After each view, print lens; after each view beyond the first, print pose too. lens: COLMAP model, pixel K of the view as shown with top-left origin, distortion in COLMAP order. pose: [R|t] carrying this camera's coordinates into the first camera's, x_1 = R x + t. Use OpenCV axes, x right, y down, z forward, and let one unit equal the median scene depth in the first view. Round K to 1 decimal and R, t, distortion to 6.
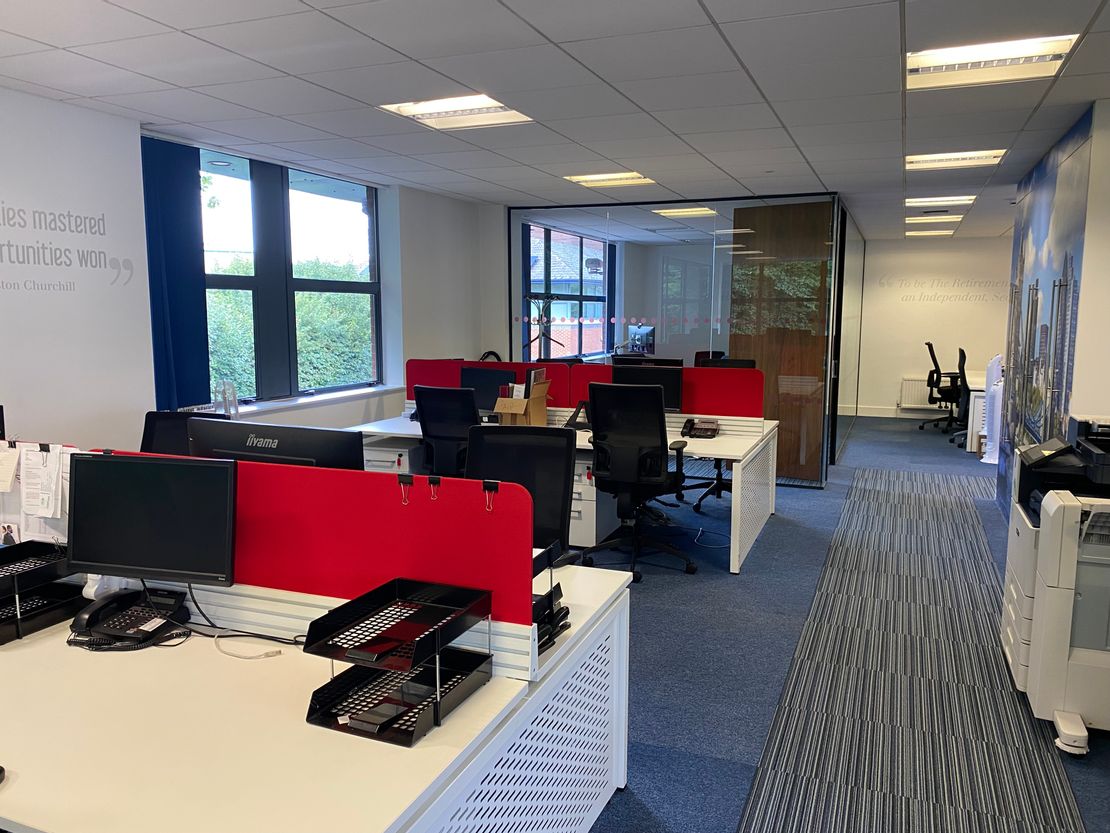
lens RADIAL K [[842.0, 0, 555.0], [0, 842.0, 416.5], [0, 0, 1]] dist [0.063633, -0.074838]
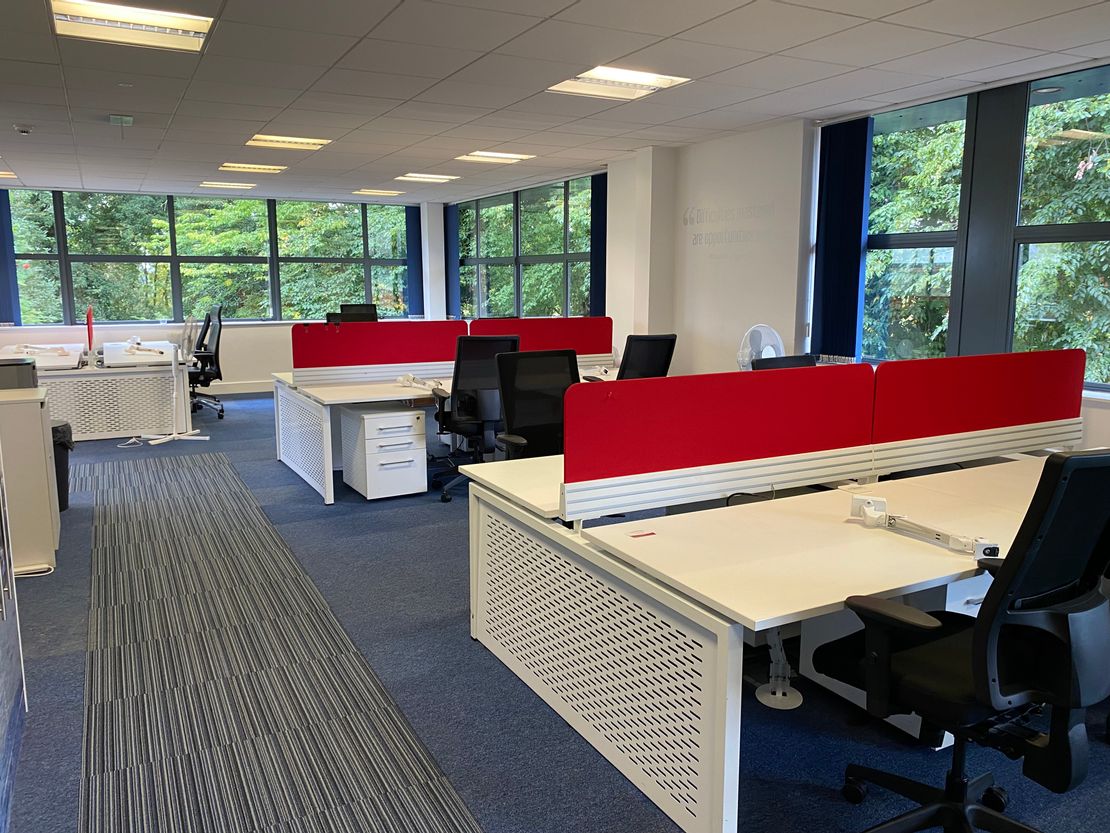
lens RADIAL K [[841.1, 0, 536.0], [0, 841.1, 421.4], [0, 0, 1]] dist [0.060911, -0.075000]
pose [[-0.654800, 0.119389, -0.746313, 0.837681], [-0.099045, 0.965375, 0.241333, -0.199089], [0.749284, 0.231943, -0.620302, 1.755915]]
